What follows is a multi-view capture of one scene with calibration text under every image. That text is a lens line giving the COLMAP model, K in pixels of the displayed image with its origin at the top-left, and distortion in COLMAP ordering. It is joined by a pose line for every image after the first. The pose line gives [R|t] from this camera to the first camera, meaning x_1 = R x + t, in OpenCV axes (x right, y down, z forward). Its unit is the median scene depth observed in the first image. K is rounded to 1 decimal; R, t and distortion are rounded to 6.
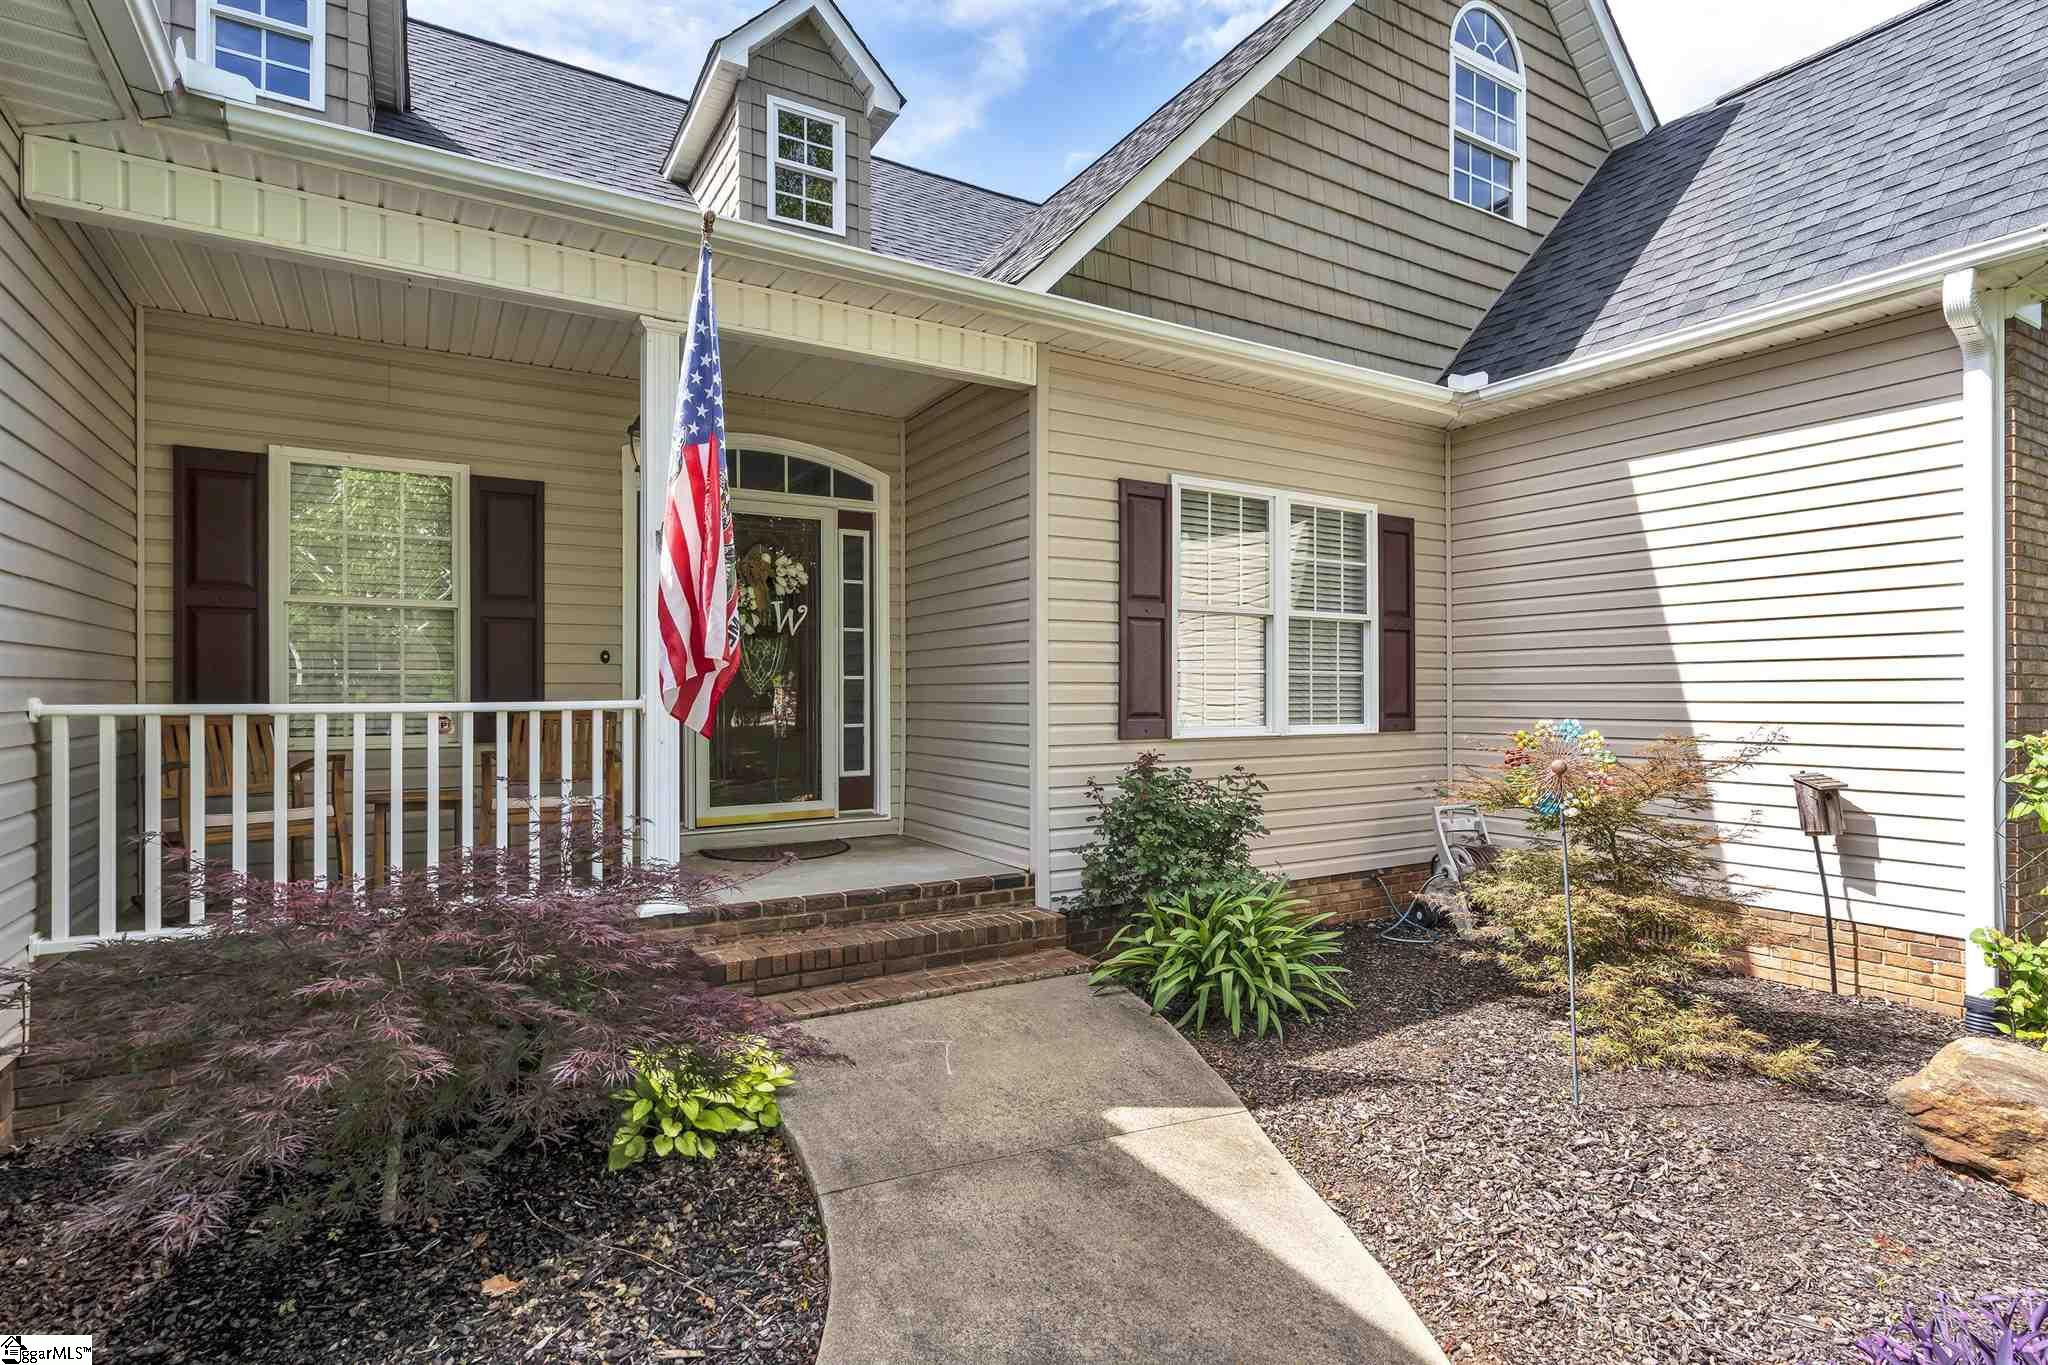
lens RADIAL K [[1018.9, 0, 1024.0], [0, 1018.9, 682.5], [0, 0, 1]] dist [-0.000158, -0.000177]
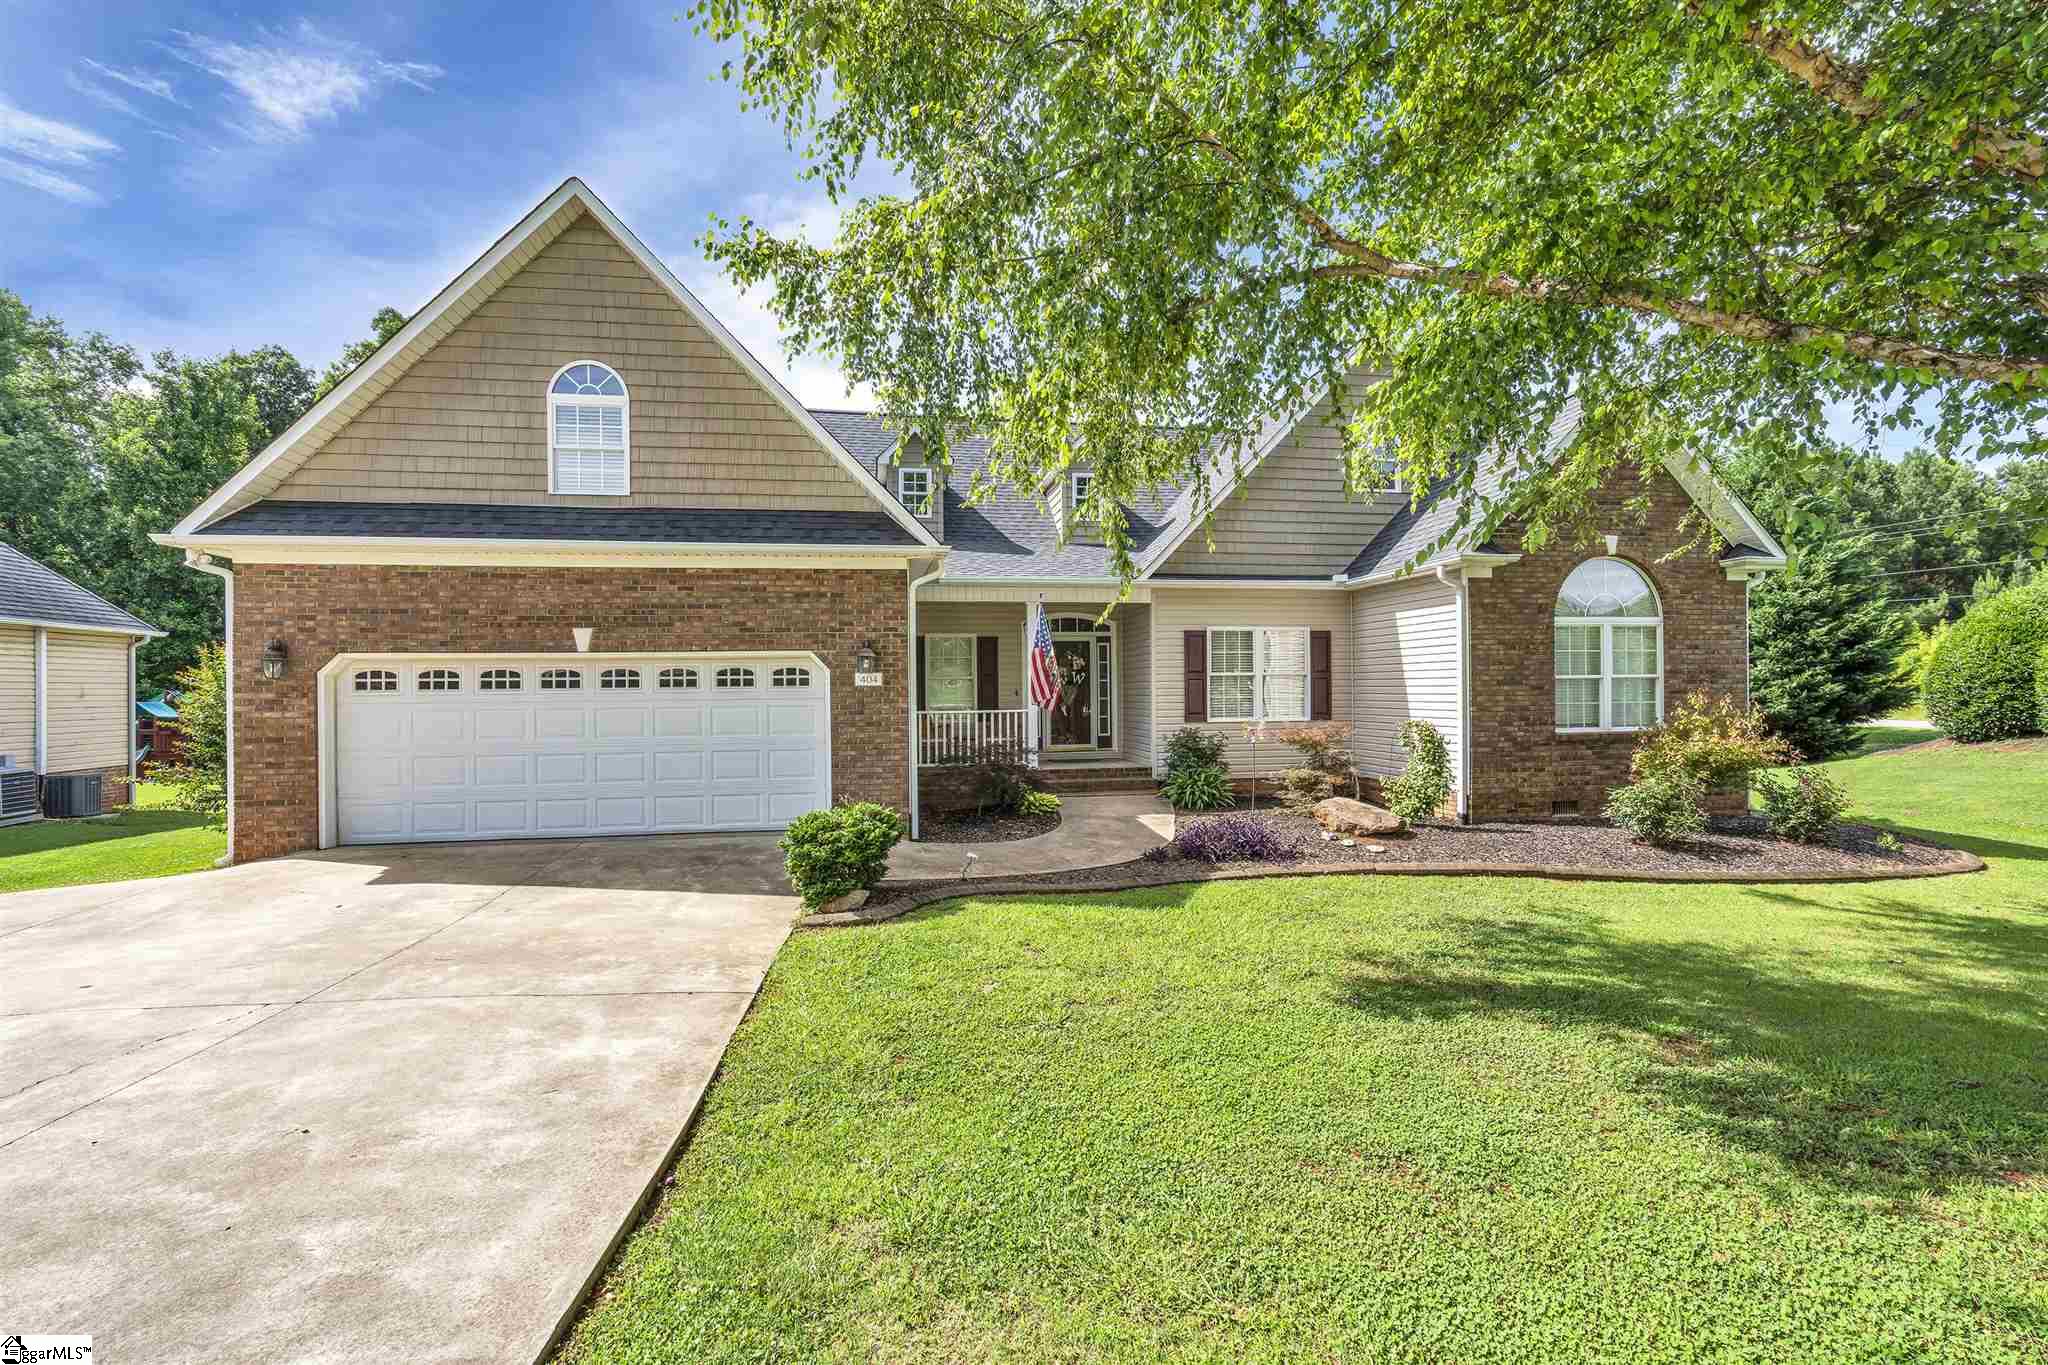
lens RADIAL K [[921.6, 0, 1017.9], [0, 921.6, 681.6], [0, 0, 1]] dist [-0.004559, 0.000121]
pose [[0.929985, -0.008652, -0.367497, 0.592708], [0.010080, 0.999947, 0.001965, -0.065670], [0.367460, -0.005532, 0.930023, -1.533947]]
